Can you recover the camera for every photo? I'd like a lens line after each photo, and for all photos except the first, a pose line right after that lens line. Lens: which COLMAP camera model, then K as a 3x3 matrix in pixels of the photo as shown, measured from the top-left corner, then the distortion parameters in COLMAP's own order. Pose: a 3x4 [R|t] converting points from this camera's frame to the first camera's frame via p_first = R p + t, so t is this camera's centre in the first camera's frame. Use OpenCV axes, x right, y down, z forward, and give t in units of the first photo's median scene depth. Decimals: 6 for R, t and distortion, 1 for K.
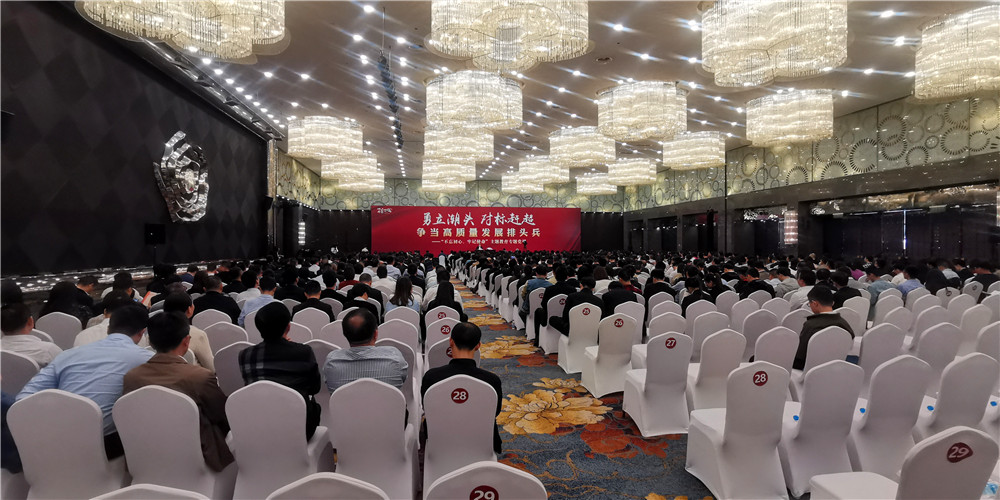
lens RADIAL K [[472.7, 0, 499.2], [0, 472.7, 248.7], [0, 0, 1]] dist [-0.016073, 0.006746]
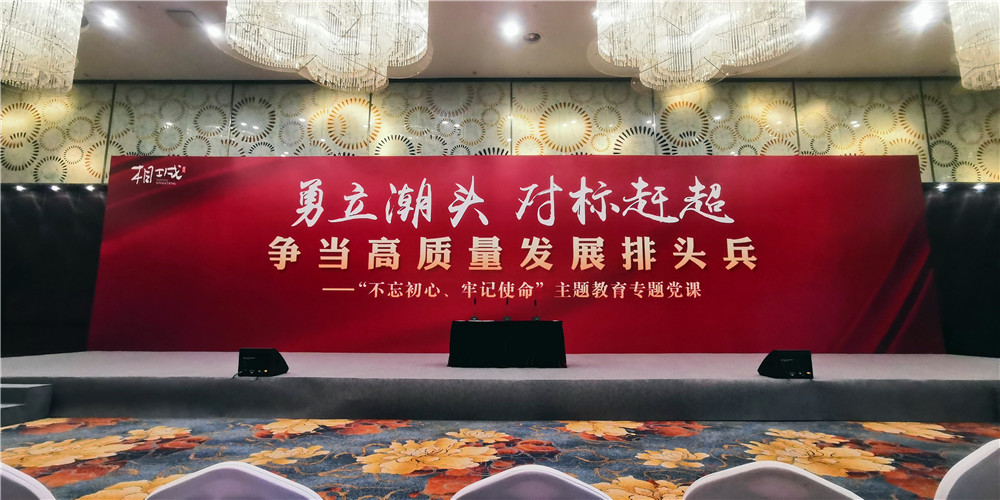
lens RADIAL K [[472.7, 0, 502.6], [0, 472.7, 254.0], [0, 0, 1]] dist [-0.016073, 0.006746]
pose [[0.986728, -0.016976, -0.161490, -0.004841], [-0.005382, 0.990554, -0.137016, 0.000449], [0.162291, 0.136067, 0.977316, 0.752266]]
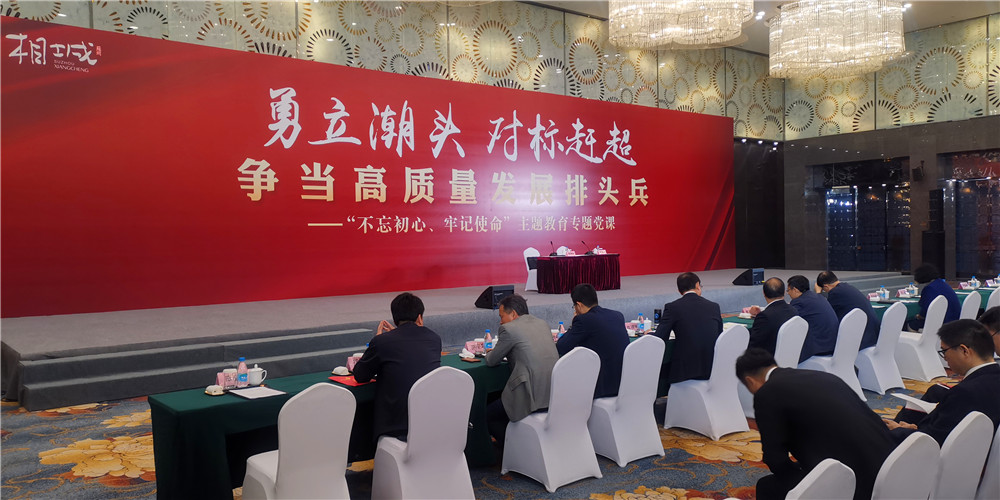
lens RADIAL K [[761.5, 0, 497.1], [0, 761.5, 253.0], [0, 0, 1]] dist [0.048560, -0.027464]
pose [[0.871001, -0.023525, 0.490718, -0.234942], [0.014376, 0.999646, 0.022406, -0.008484], [-0.491072, -0.012461, 0.871030, 0.641866]]
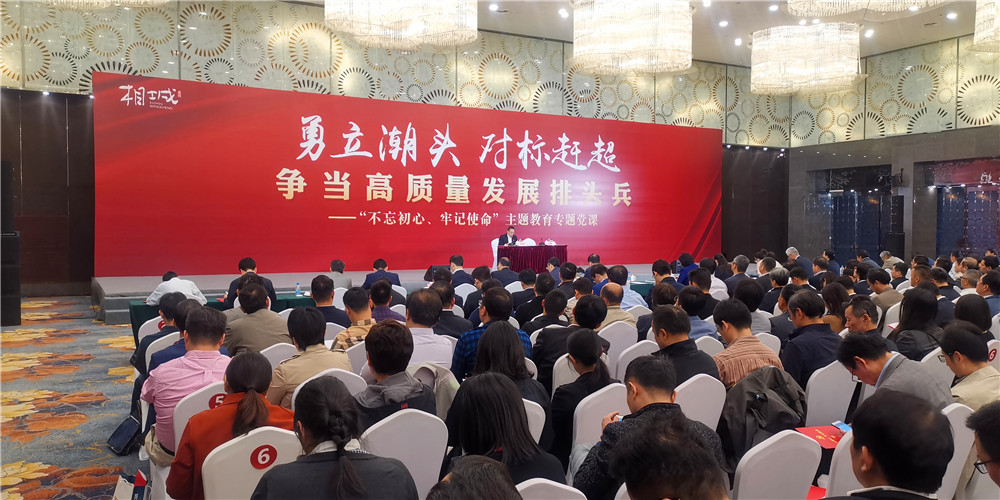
lens RADIAL K [[761.5, 0, 499.9], [0, 761.5, 254.1], [0, 0, 1]] dist [0.048560, -0.027464]
pose [[0.938373, -0.005029, 0.345588, -0.202438], [-0.007469, 0.999365, 0.034826, -0.009397], [-0.345544, -0.035261, 0.937740, 0.514269]]
